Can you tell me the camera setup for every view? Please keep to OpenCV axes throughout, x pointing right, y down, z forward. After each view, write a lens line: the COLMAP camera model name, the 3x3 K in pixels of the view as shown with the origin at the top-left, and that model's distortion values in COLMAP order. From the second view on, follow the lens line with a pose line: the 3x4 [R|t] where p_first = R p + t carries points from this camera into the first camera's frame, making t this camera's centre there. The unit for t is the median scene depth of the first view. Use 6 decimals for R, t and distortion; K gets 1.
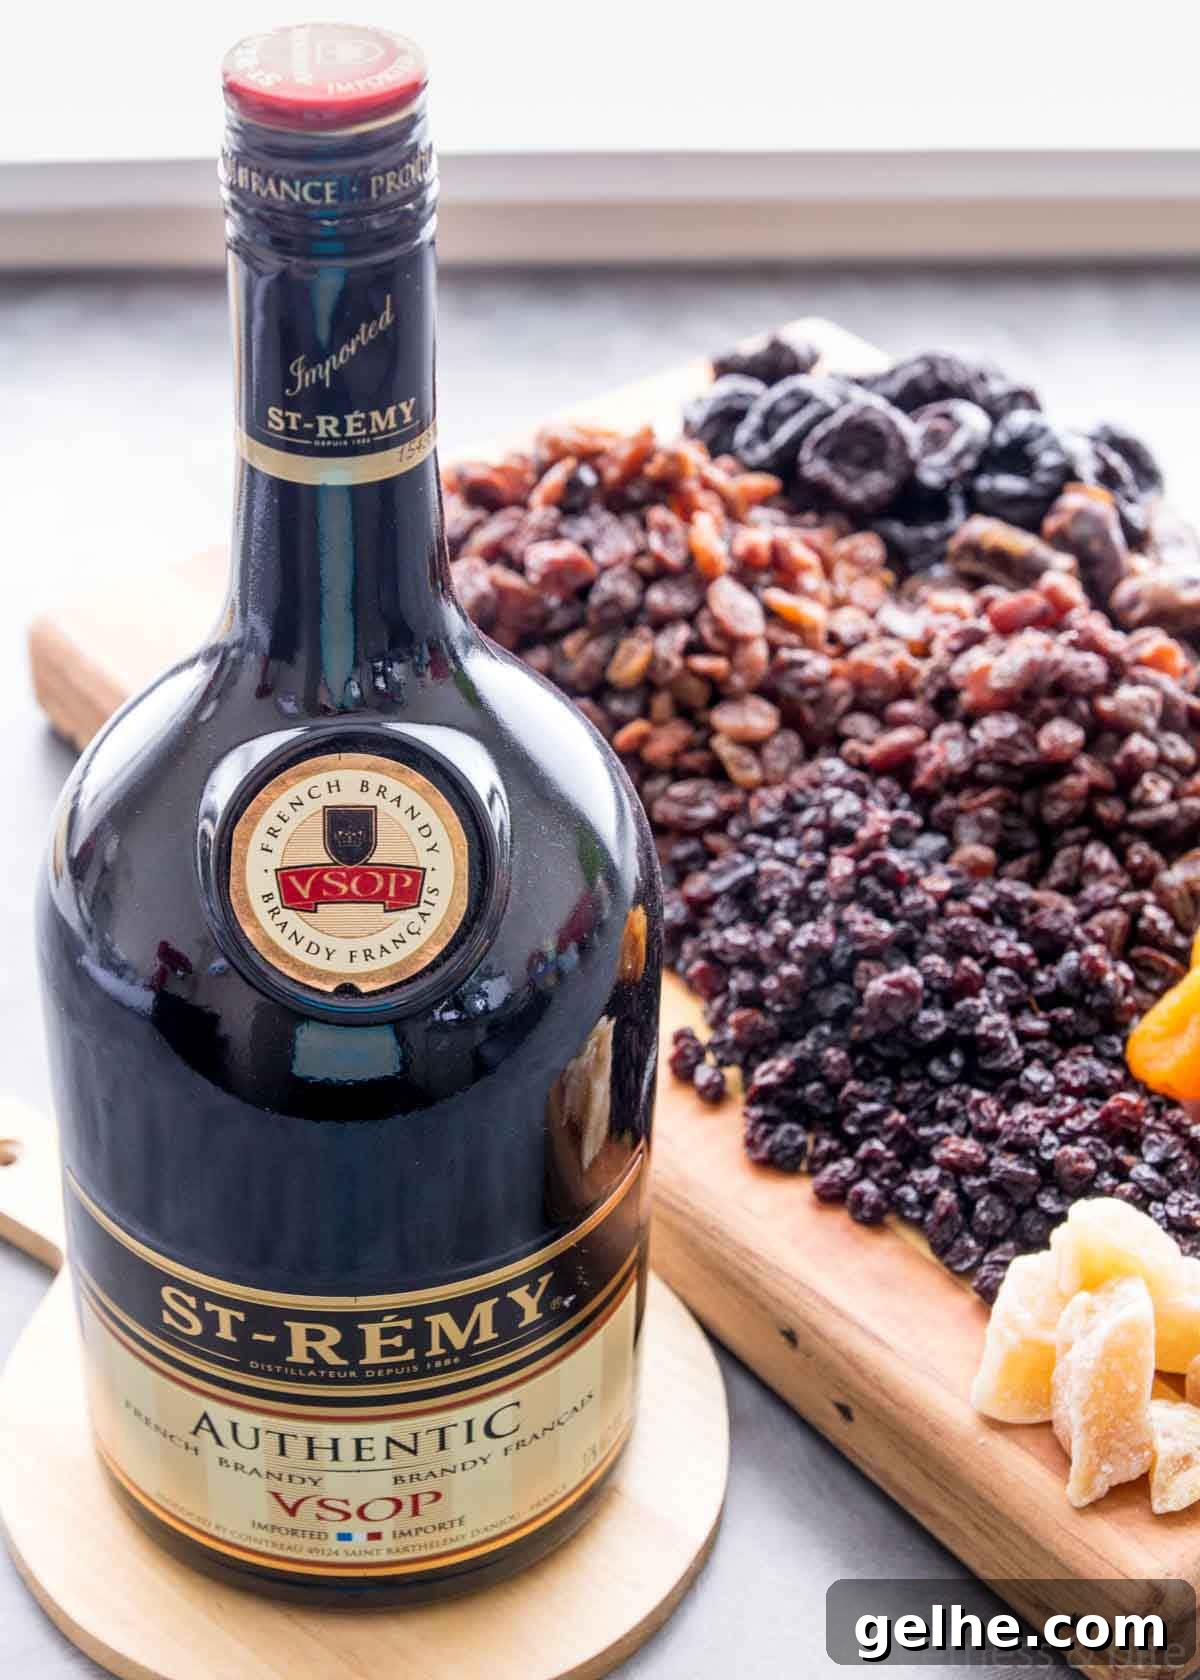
lens RADIAL K [[3523.8, 0, 684.5], [0, 3523.8, 840.2], [0, 0, 1]] dist [-0.015934, -0.106835]
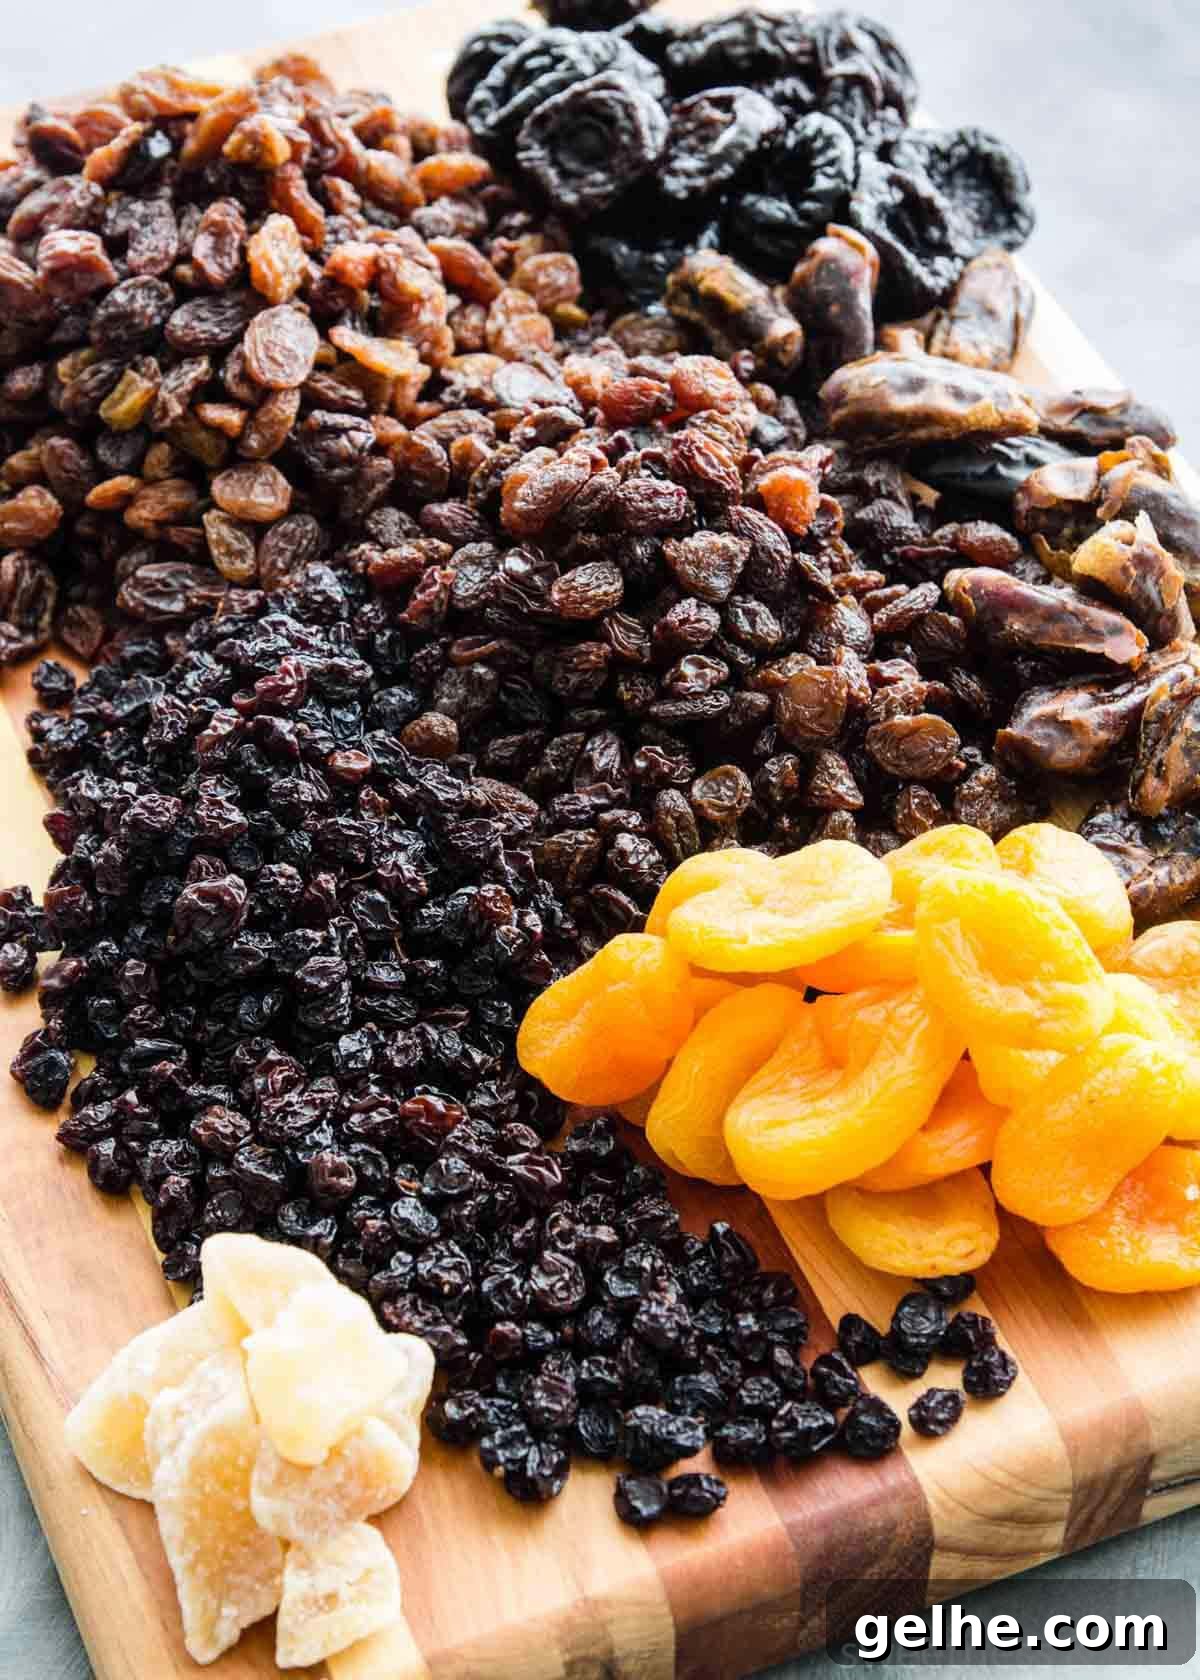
lens RADIAL K [[3901.4, 0, 600.0], [0, 3901.4, 840.0], [0, 0, 1]] dist [-0.025511, -0.619881]
pose [[0.950460, 0.177446, -0.255224, 0.334244], [-0.132793, 0.974148, 0.182759, -0.130856], [0.281056, -0.139813, 0.949452, 0.183065]]
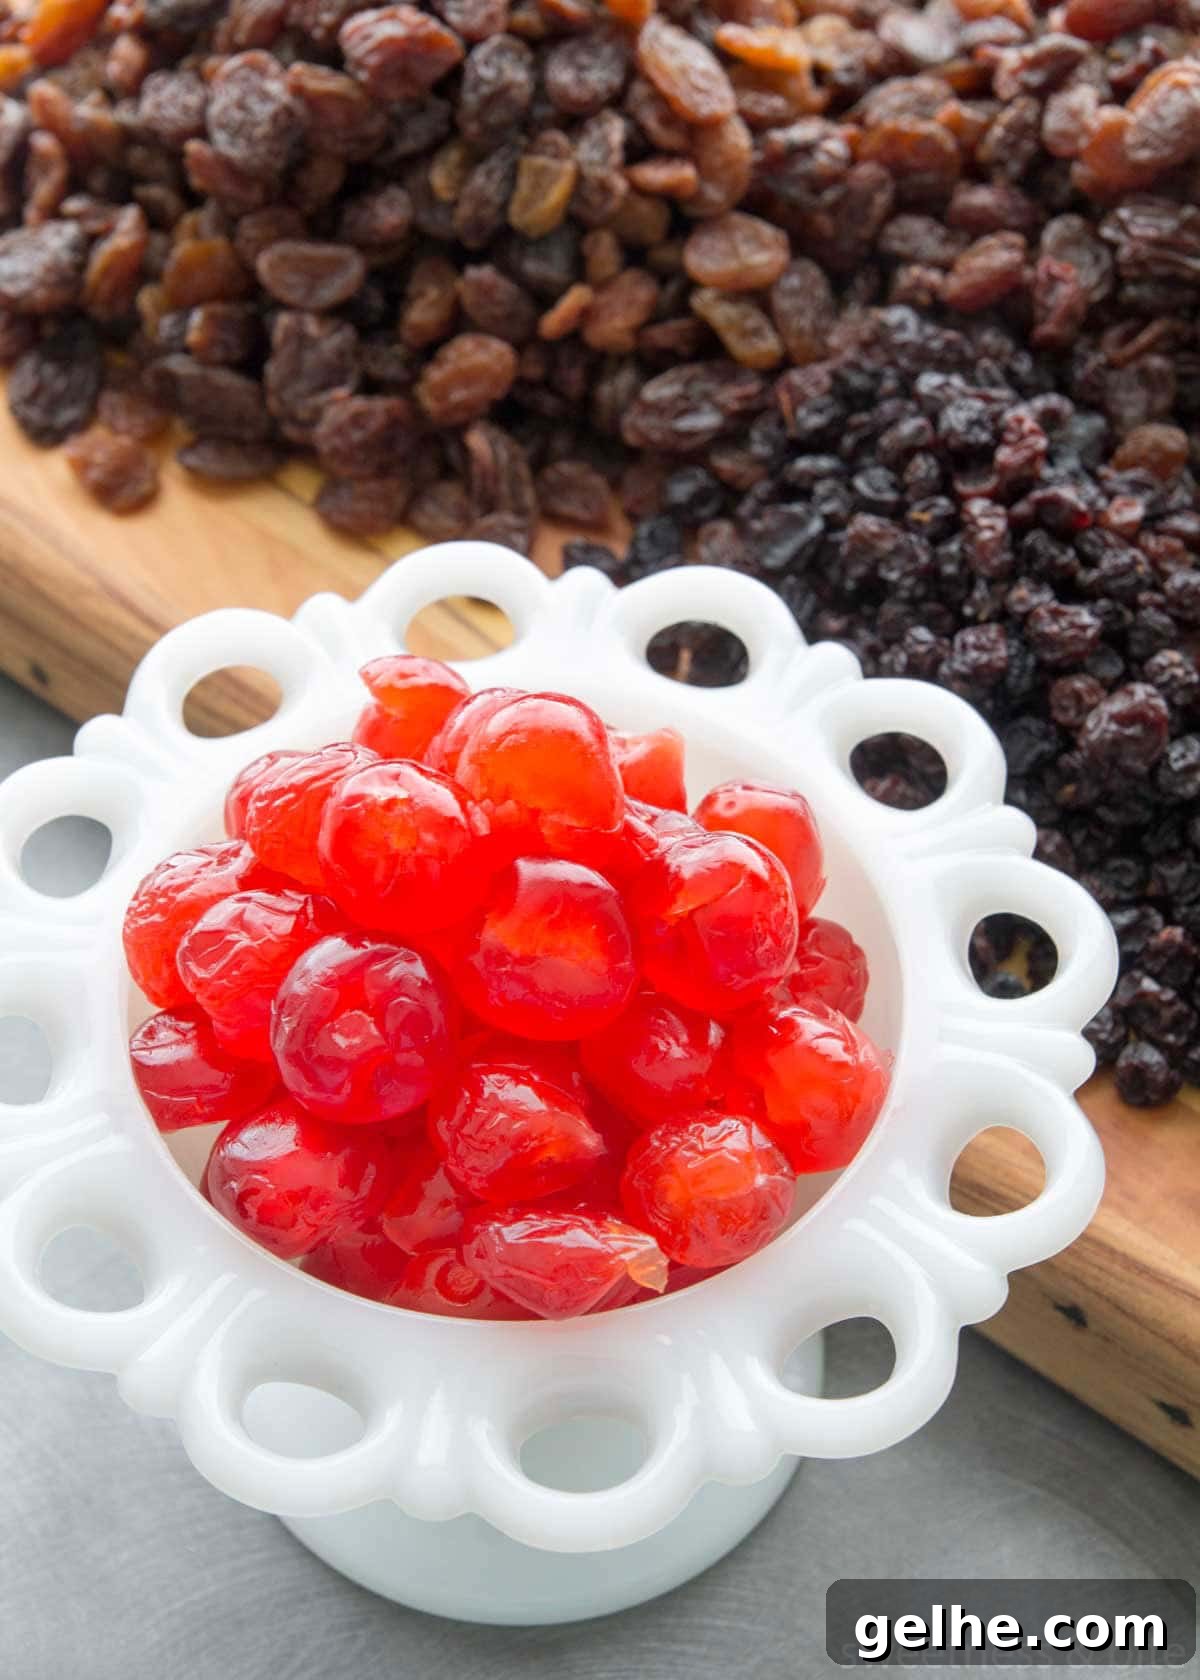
lens RADIAL K [[3901.4, 0, 600.0], [0, 3901.4, 840.0], [0, 0, 1]] dist [-0.025511, -0.619881]
pose [[0.977649, -0.176792, 0.113784, -0.105956], [0.140849, 0.952550, 0.269832, -0.128080], [-0.156089, -0.247775, 0.956161, 0.318377]]
